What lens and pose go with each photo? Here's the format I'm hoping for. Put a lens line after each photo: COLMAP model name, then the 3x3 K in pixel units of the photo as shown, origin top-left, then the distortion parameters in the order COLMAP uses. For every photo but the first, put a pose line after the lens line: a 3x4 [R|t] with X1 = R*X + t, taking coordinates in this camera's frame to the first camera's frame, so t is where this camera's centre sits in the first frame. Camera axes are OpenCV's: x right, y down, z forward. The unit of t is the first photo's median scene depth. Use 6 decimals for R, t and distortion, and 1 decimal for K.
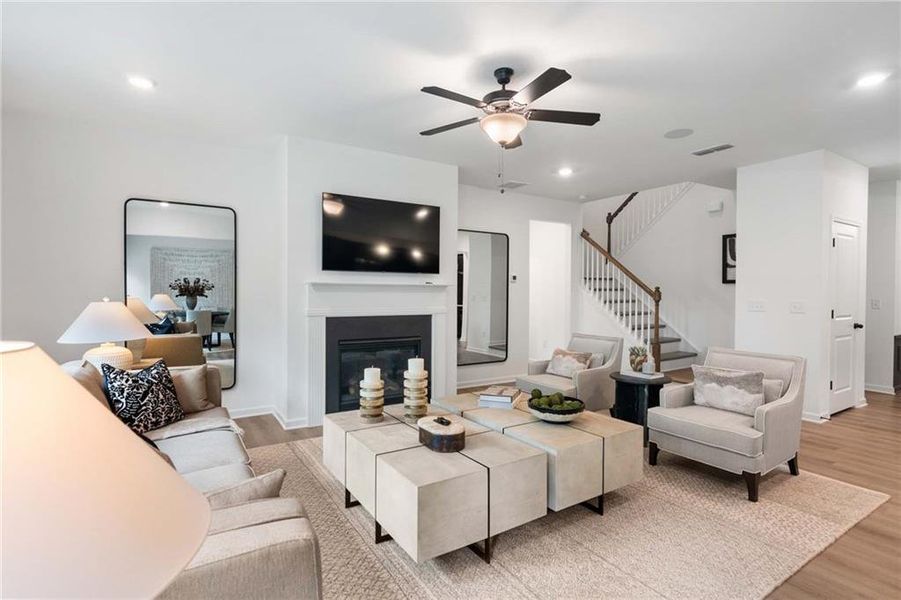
lens RADIAL K [[439.1, 0, 450.5], [0, 439.1, 300.0], [0, 0, 1]] dist [0.000161, 0.000243]
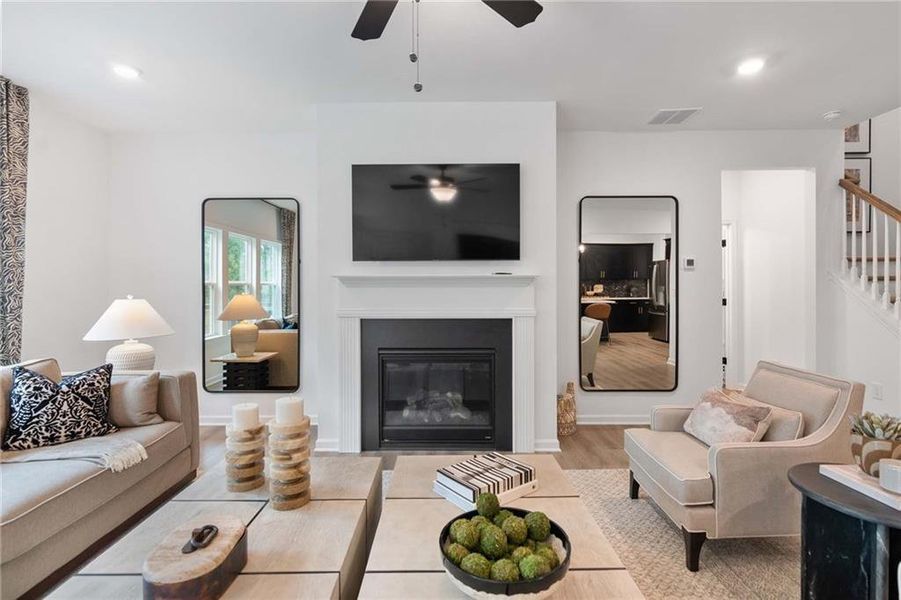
lens RADIAL K [[437.6, 0, 451.3], [0, 437.6, 288.6], [0, 0, 1]] dist [-0.002382, 0.000247]
pose [[0.845512, -0.005721, -0.533926, 0.283884], [-0.000833, 0.999927, -0.012033, -0.006651], [0.533956, 0.010619, 0.845445, 0.402185]]
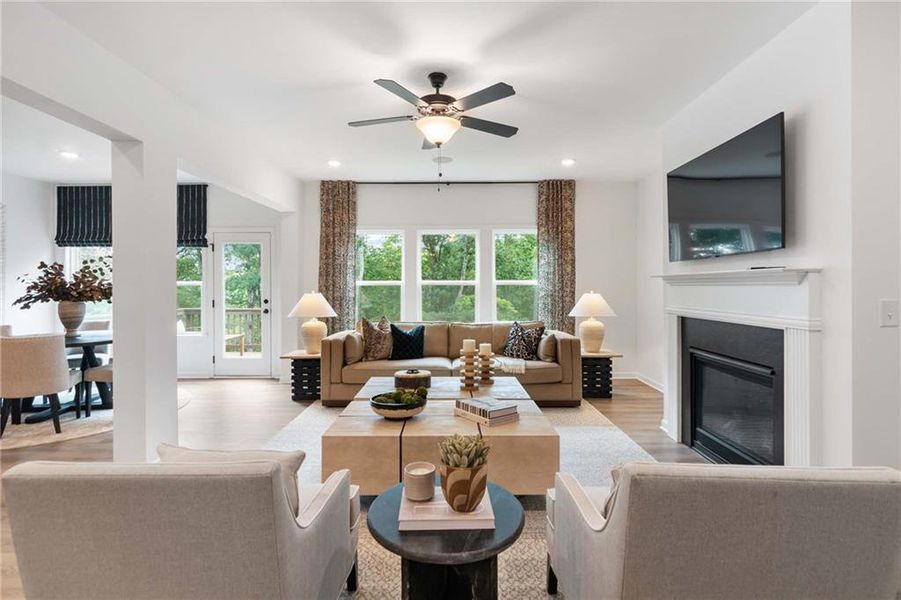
lens RADIAL K [[437.6, 0, 451.3], [0, 437.6, 288.6], [0, 0, 1]] dist [-0.002382, 0.000247]
pose [[-0.537551, 0.003380, -0.843225, 0.664674], [-0.007683, 0.999931, 0.008906, -0.017666], [0.843197, 0.011265, -0.537487, 1.074433]]
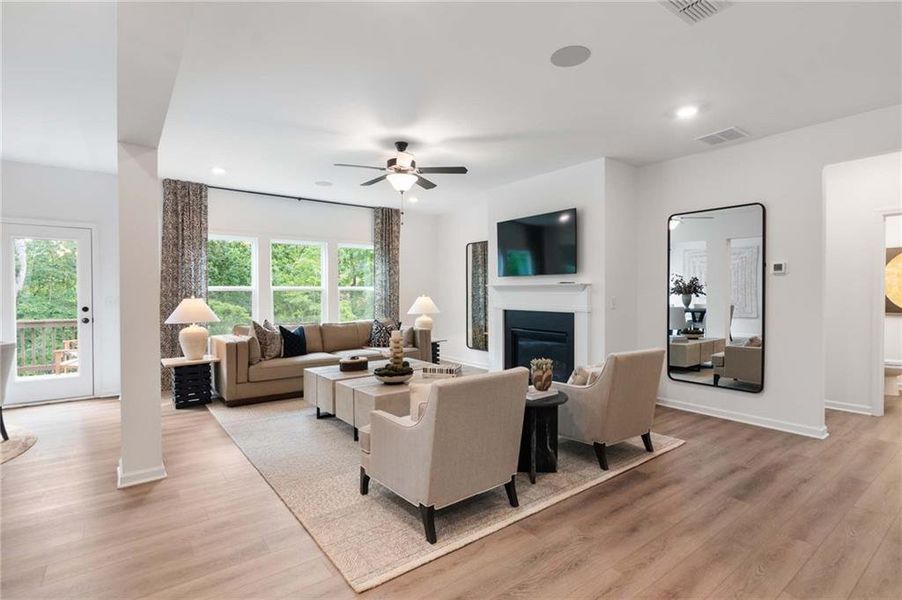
lens RADIAL K [[434.1, 0, 451.0], [0, 434.1, 300.0], [0, 0, 1]] dist [-0.003930, -0.000270]
pose [[0.091771, 0.017408, -0.995628, 1.085450], [-0.009040, 0.999821, 0.016648, -0.013421], [0.995739, 0.007472, 0.091911, 0.695506]]
